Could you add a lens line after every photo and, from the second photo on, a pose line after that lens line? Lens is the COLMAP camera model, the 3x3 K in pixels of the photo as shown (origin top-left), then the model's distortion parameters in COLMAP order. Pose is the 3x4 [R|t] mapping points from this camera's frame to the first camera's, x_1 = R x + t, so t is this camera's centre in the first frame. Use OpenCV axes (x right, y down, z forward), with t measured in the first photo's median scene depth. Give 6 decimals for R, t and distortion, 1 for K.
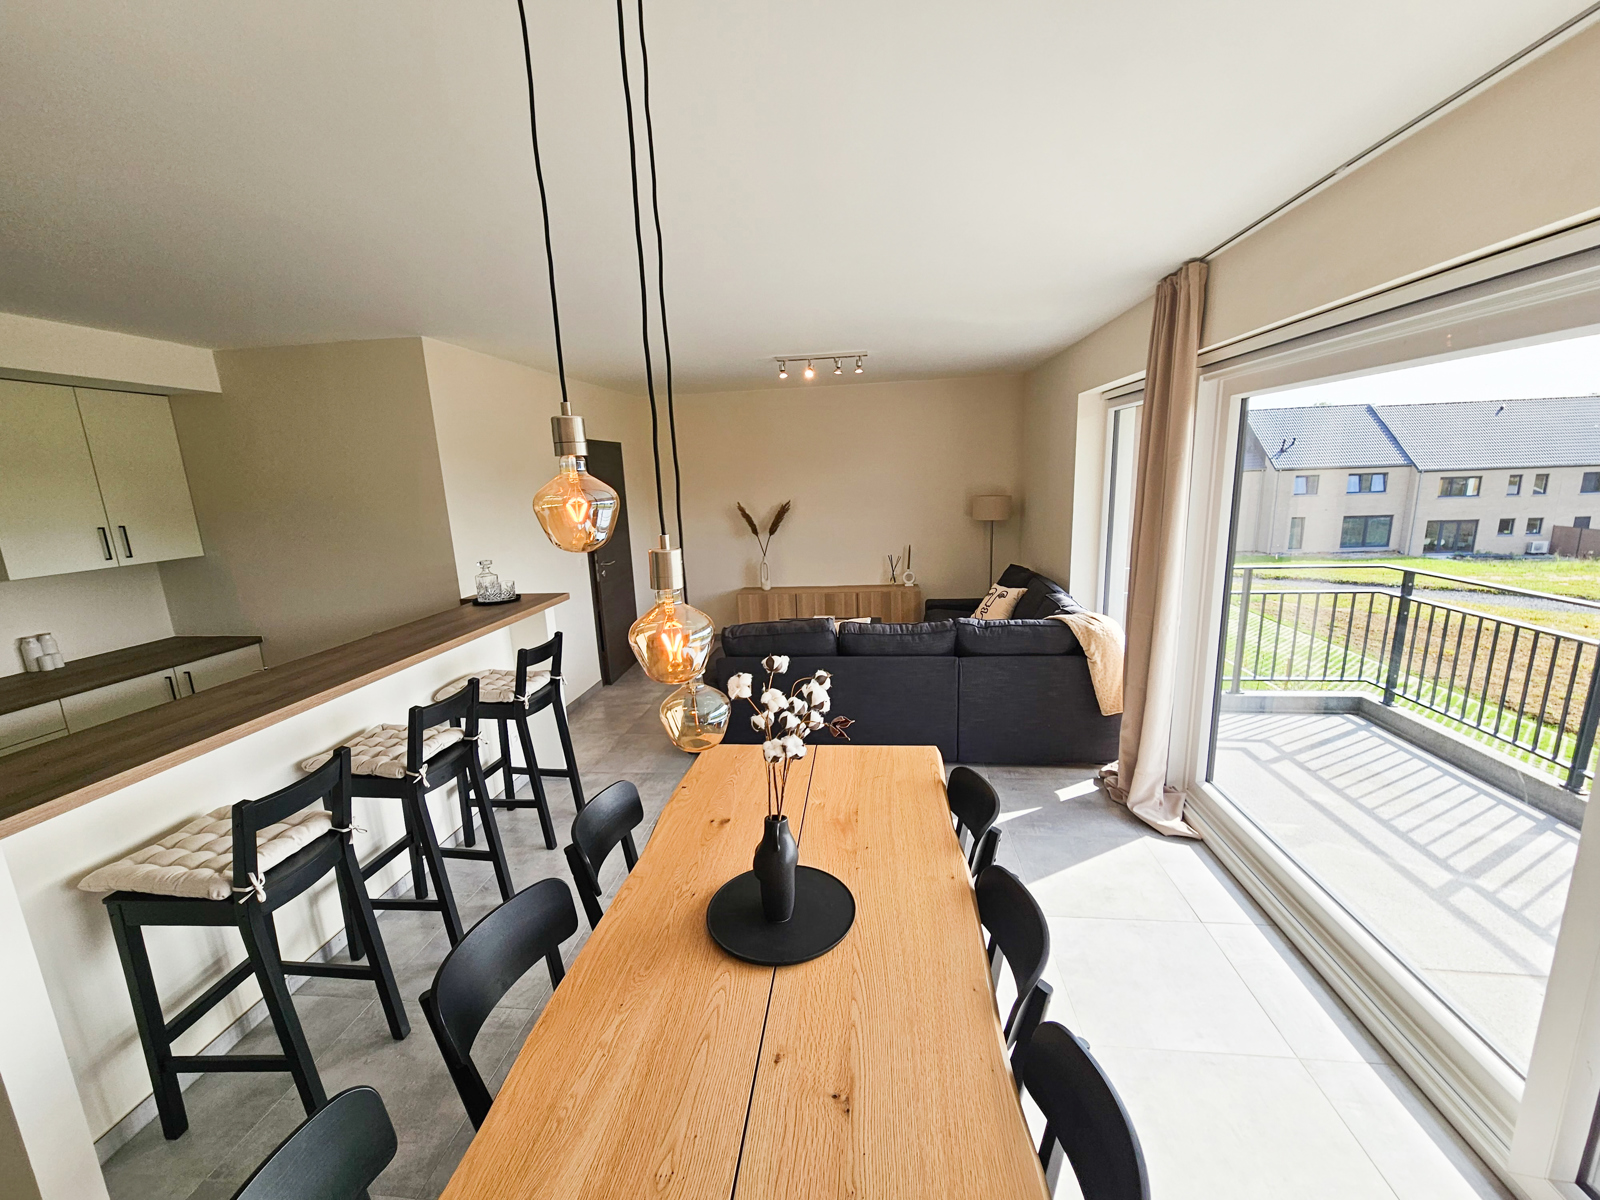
lens RADIAL K [[660.6, 0, 791.4], [0, 660.6, 614.6], [0, 0, 1]] dist [0.000960, 0.000953]
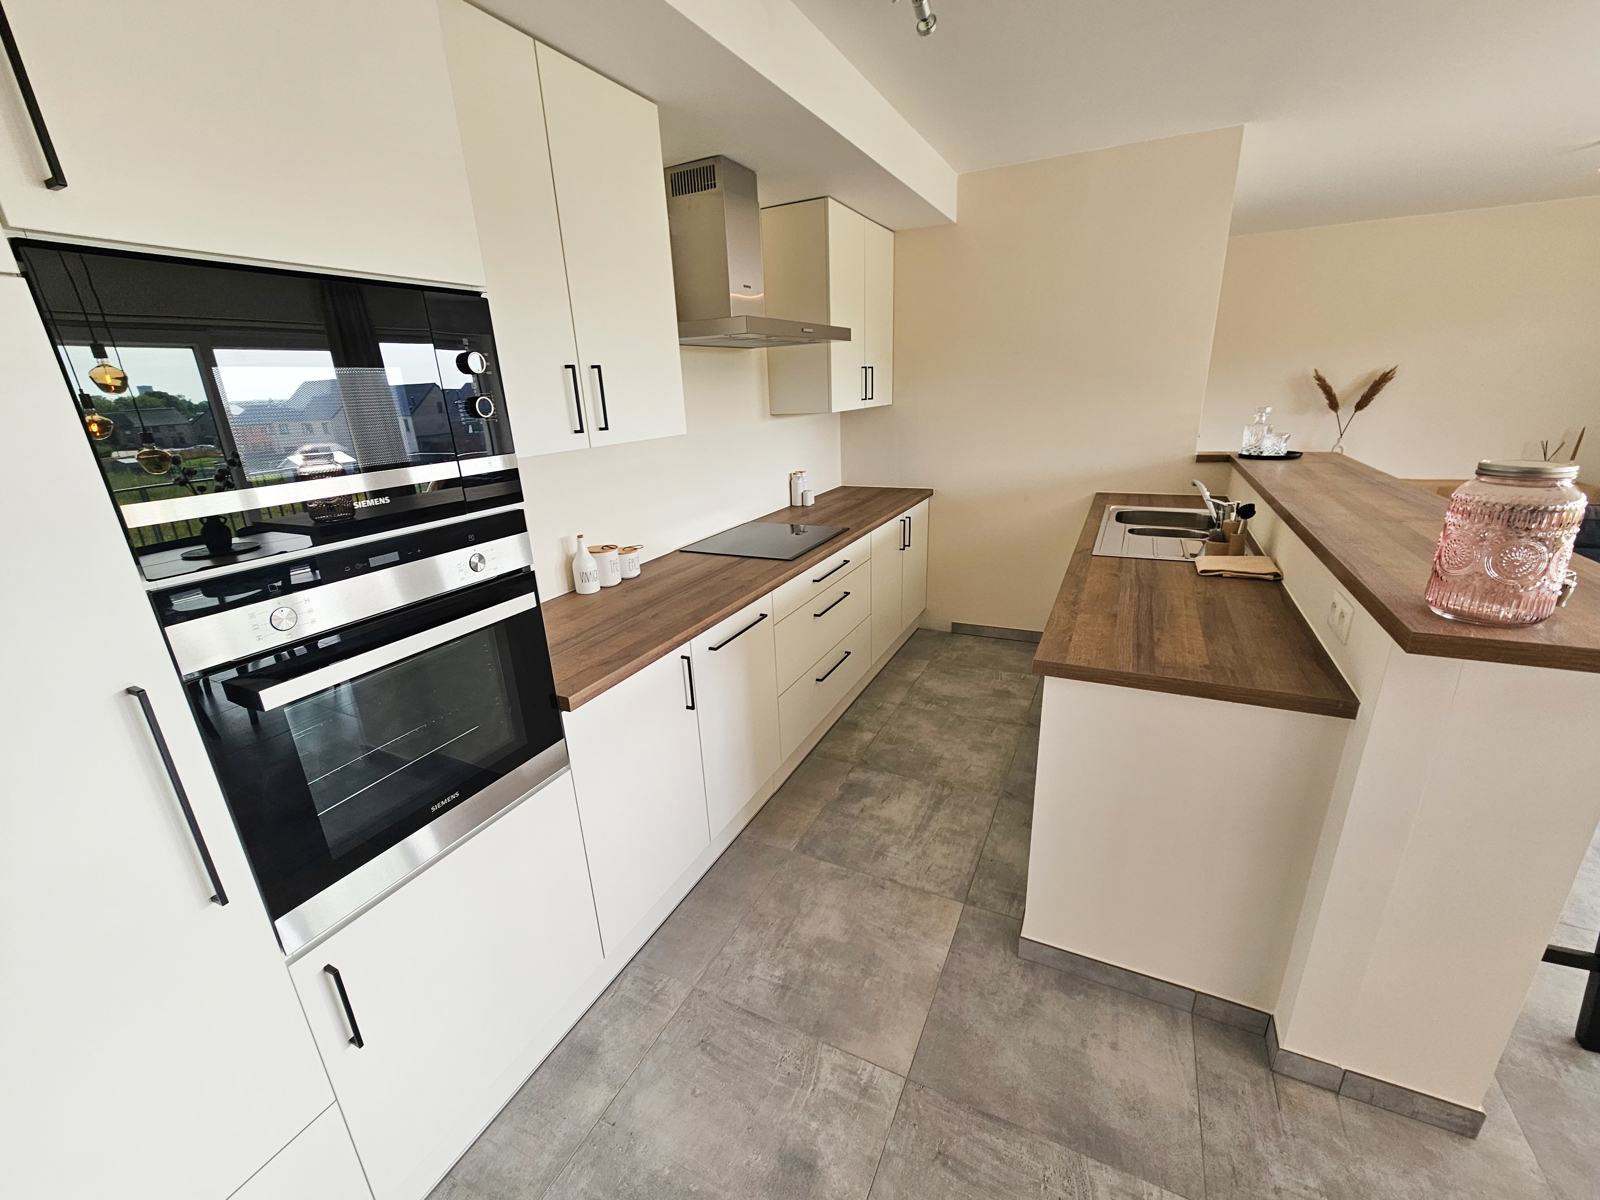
lens RADIAL K [[660.6, 0, 789.6], [0, 660.6, 606.3], [0, 0, 1]] dist [0.000960, 0.000953]
pose [[0.942741, 0.106637, -0.316019, -0.602352], [-0.066219, 0.988492, 0.136011, 0.077302], [0.326886, -0.107296, 0.938953, -0.022114]]
